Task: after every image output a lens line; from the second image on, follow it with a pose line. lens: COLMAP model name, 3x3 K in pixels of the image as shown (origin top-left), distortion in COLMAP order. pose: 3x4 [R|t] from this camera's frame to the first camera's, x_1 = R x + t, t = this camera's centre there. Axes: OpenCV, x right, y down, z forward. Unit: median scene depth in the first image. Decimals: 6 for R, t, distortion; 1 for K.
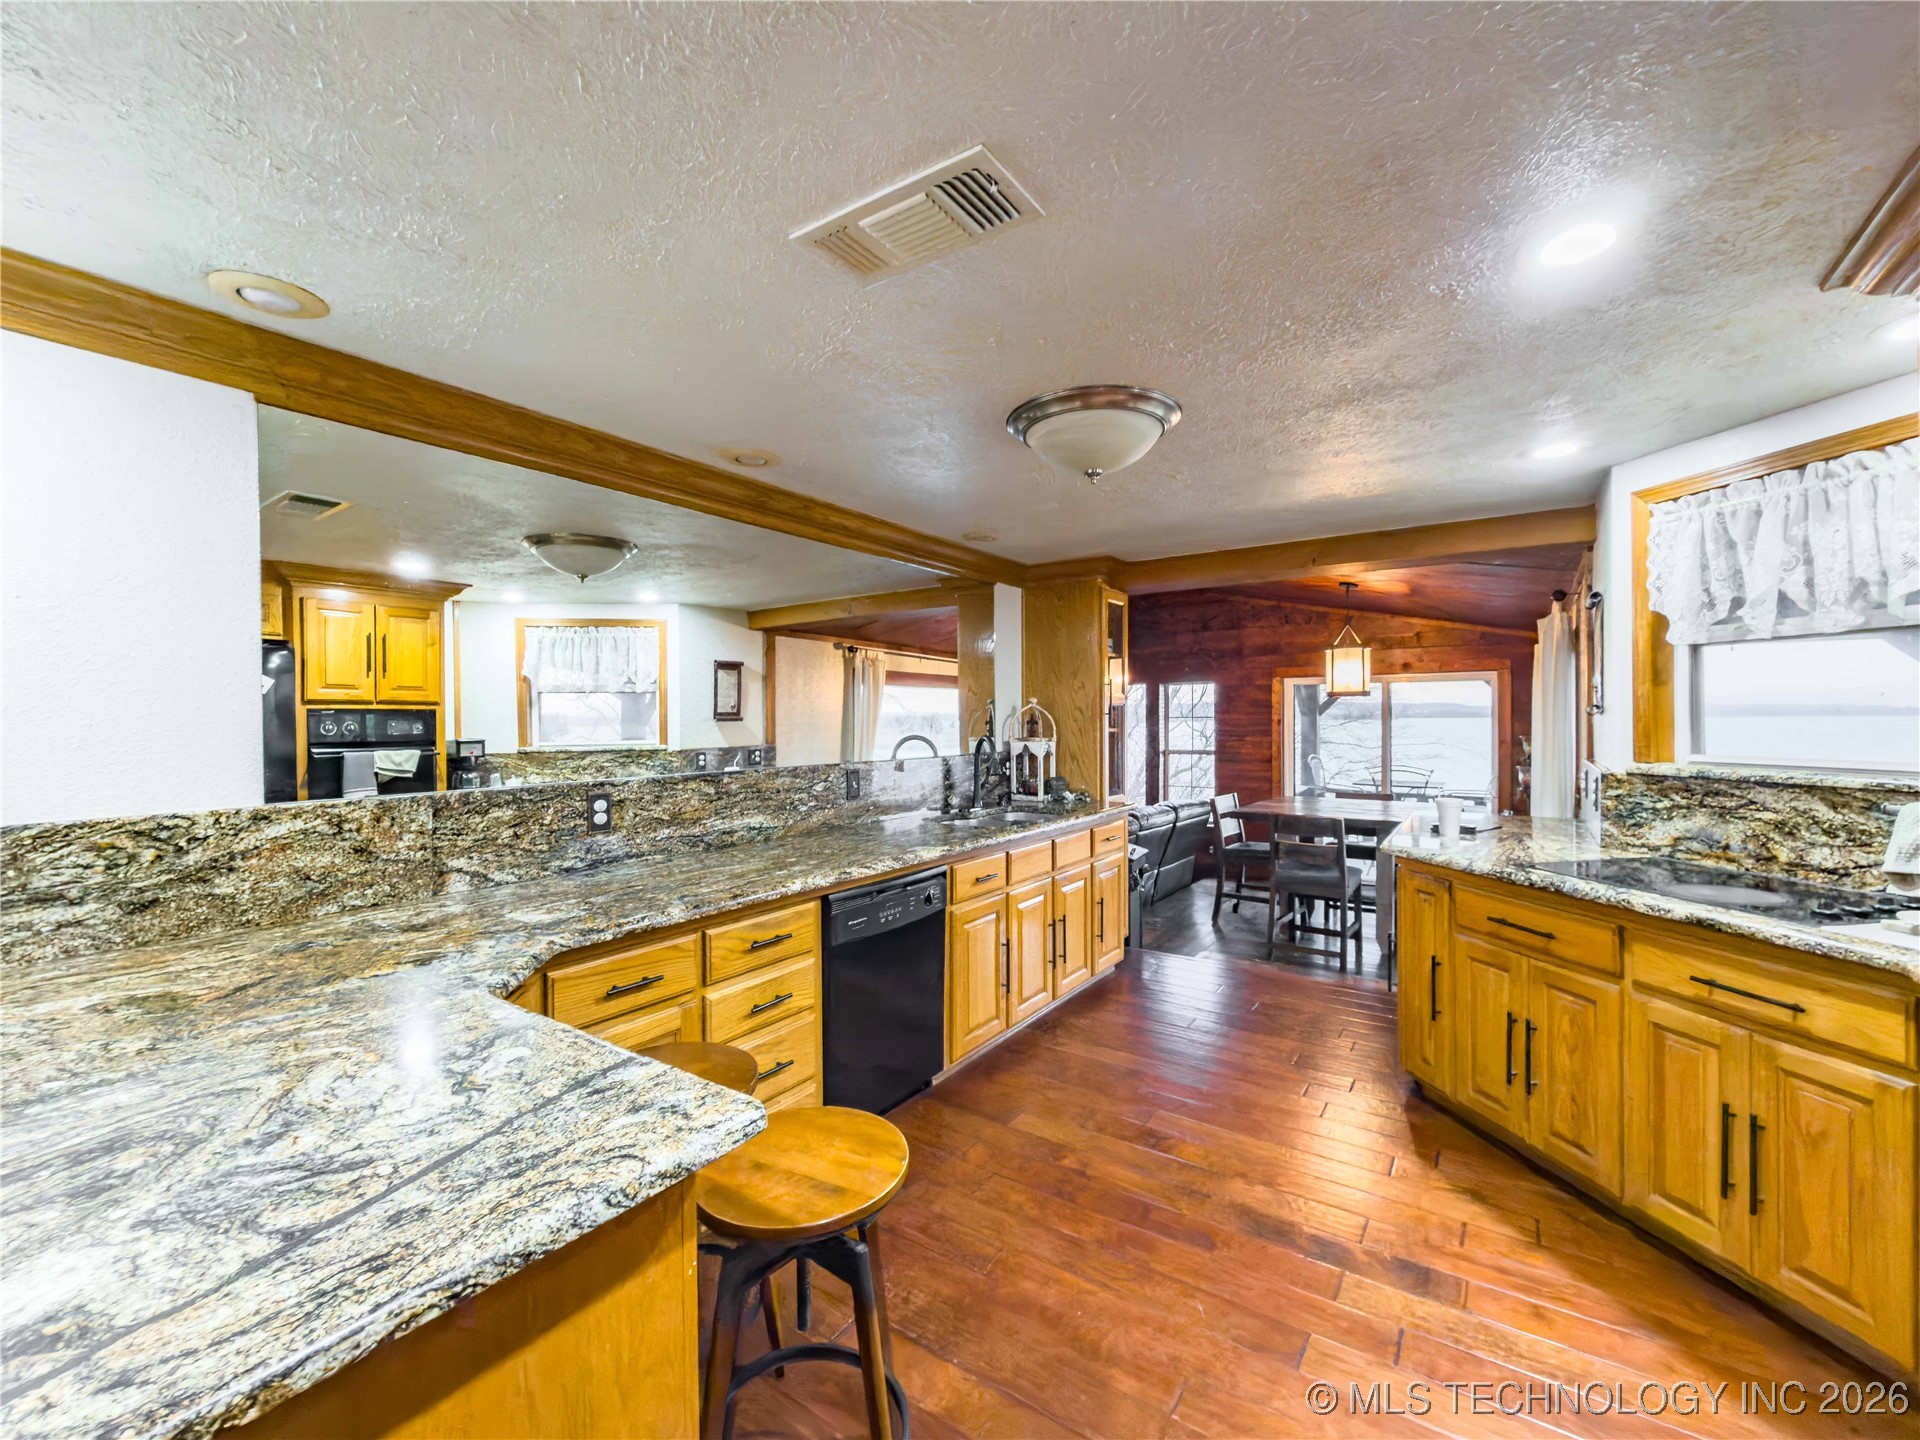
lens RADIAL K [[801.7, 0, 967.7], [0, 801.7, 724.8], [0, 0, 1]] dist [0.006777, -0.000720]
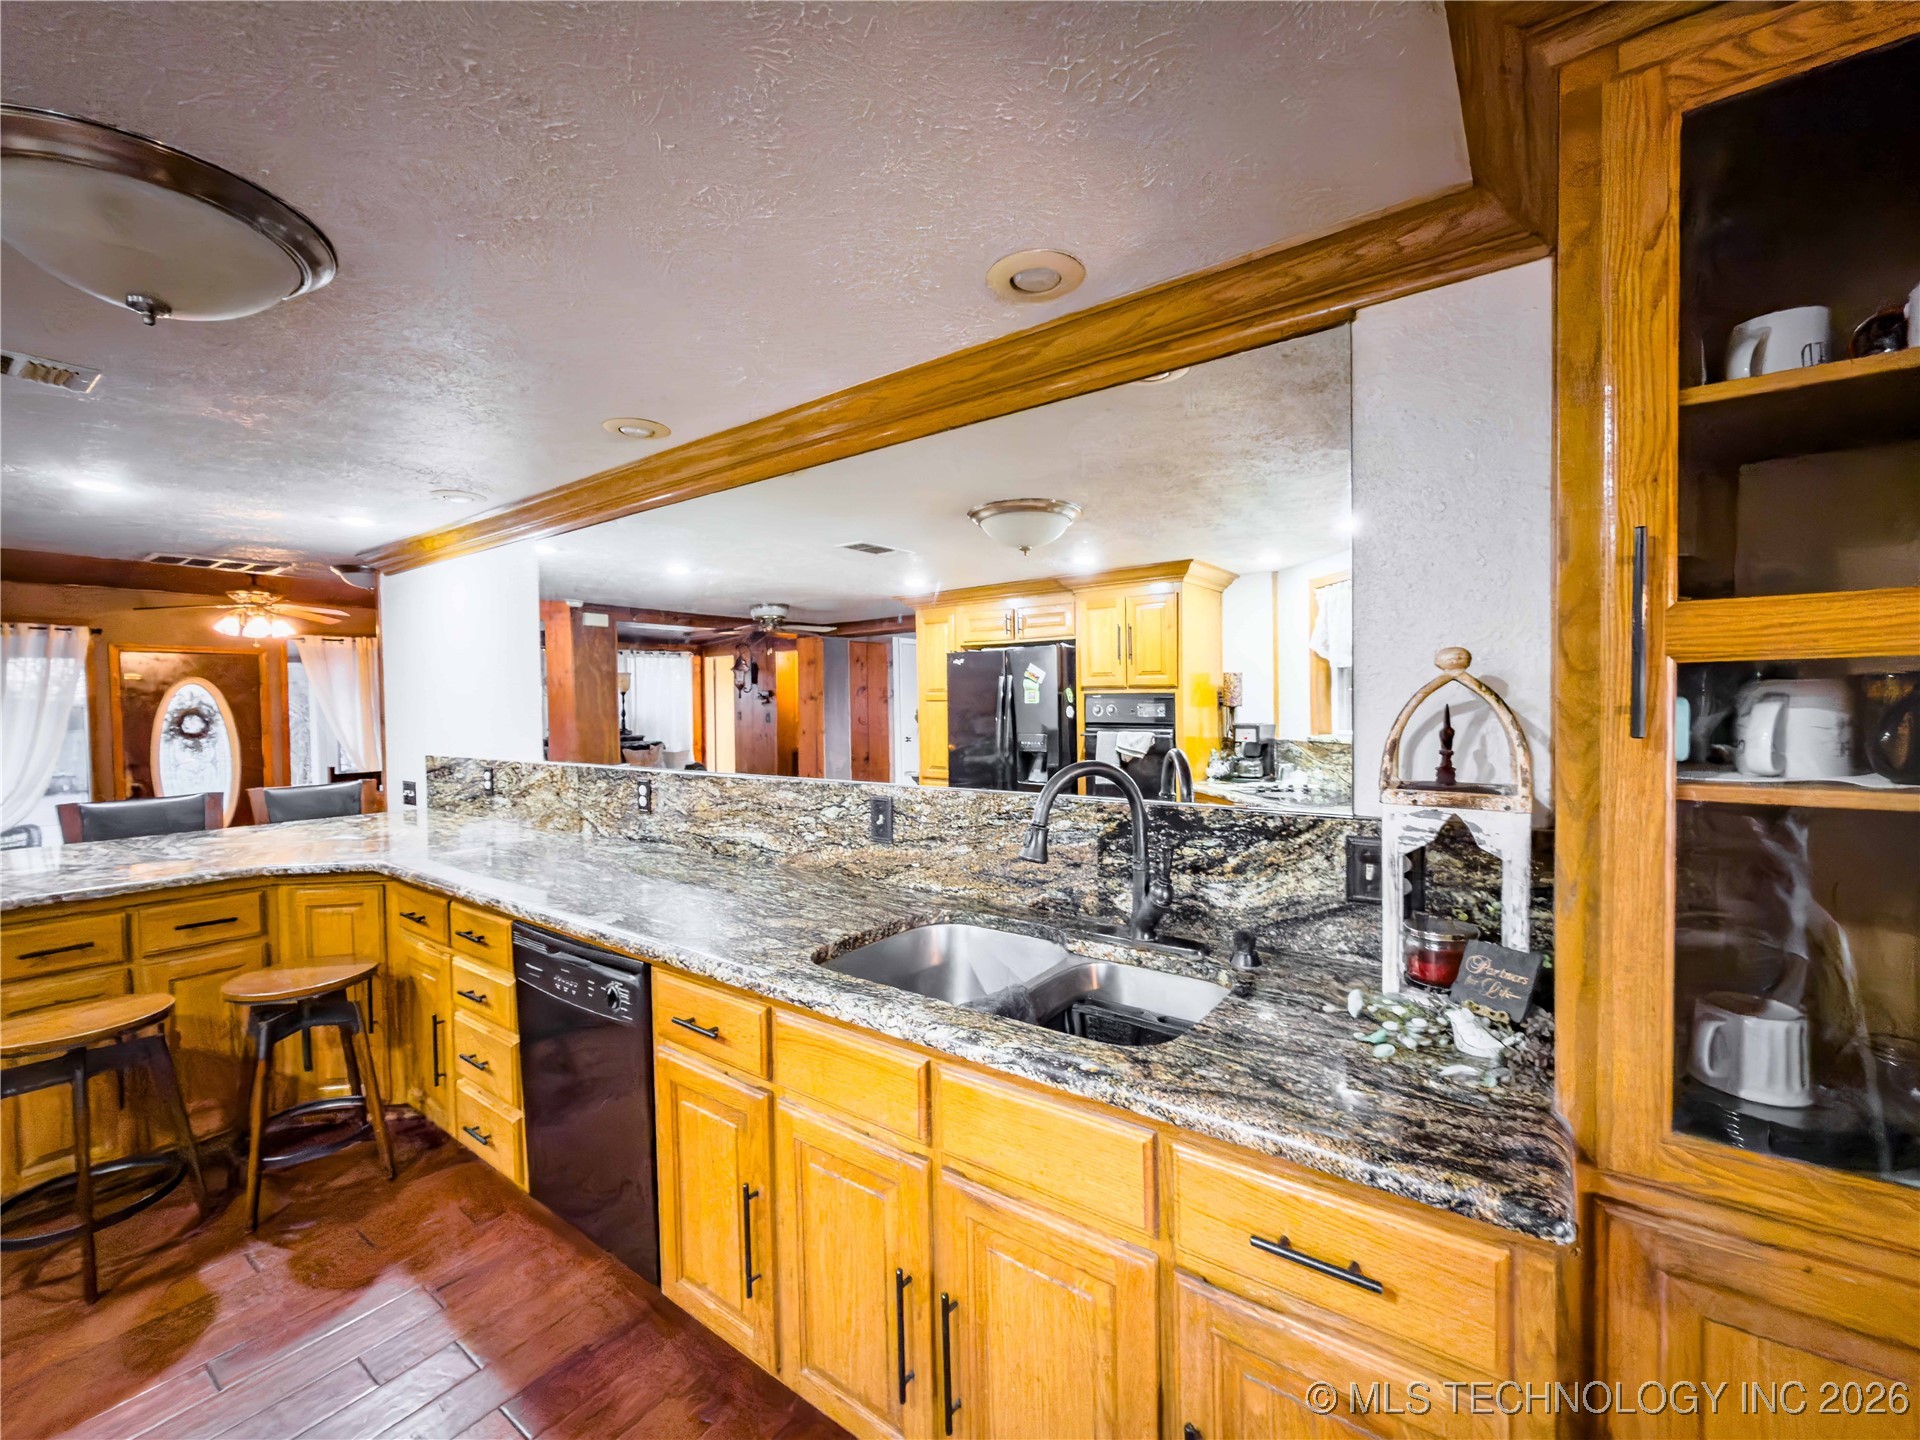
lens RADIAL K [[801.7, 0, 967.7], [0, 801.7, 724.8], [0, 0, 1]] dist [0.006777, -0.000720]
pose [[-0.041263, 0.035985, -0.998500, 0.632432], [0.006165, 0.999341, 0.035761, -0.029556], [0.999129, -0.004680, -0.041458, 1.425383]]
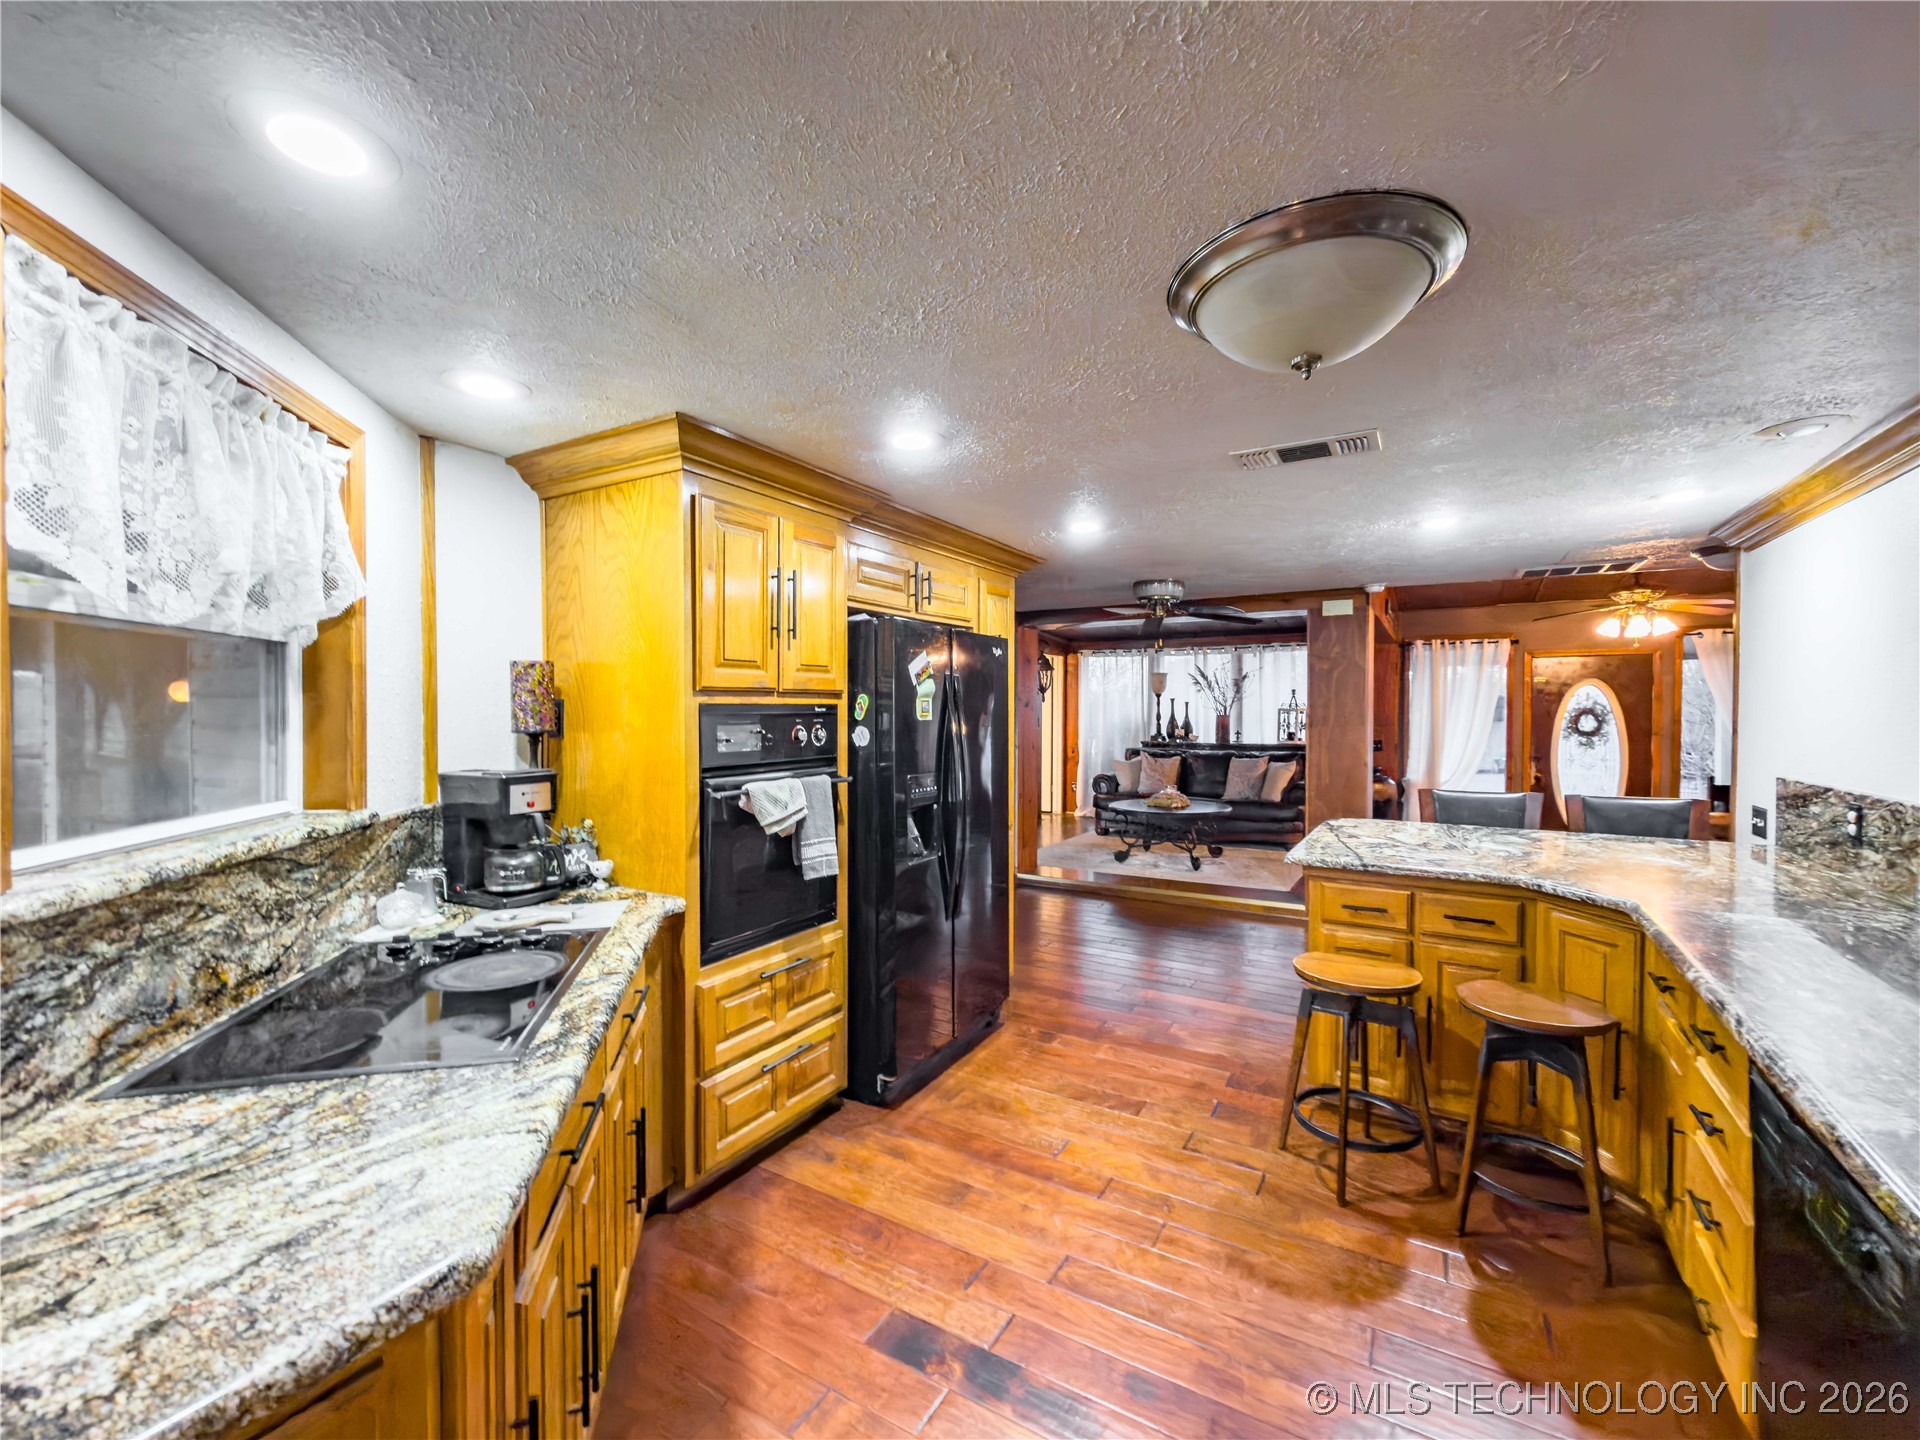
lens RADIAL K [[801.7, 0, 967.7], [0, 801.7, 724.8], [0, 0, 1]] dist [0.006777, -0.000720]
pose [[-0.998267, 0.008681, -0.058207, 0.409716], [0.006982, 0.999546, 0.029320, -0.043104], [0.058435, 0.028863, -0.997874, 1.444045]]
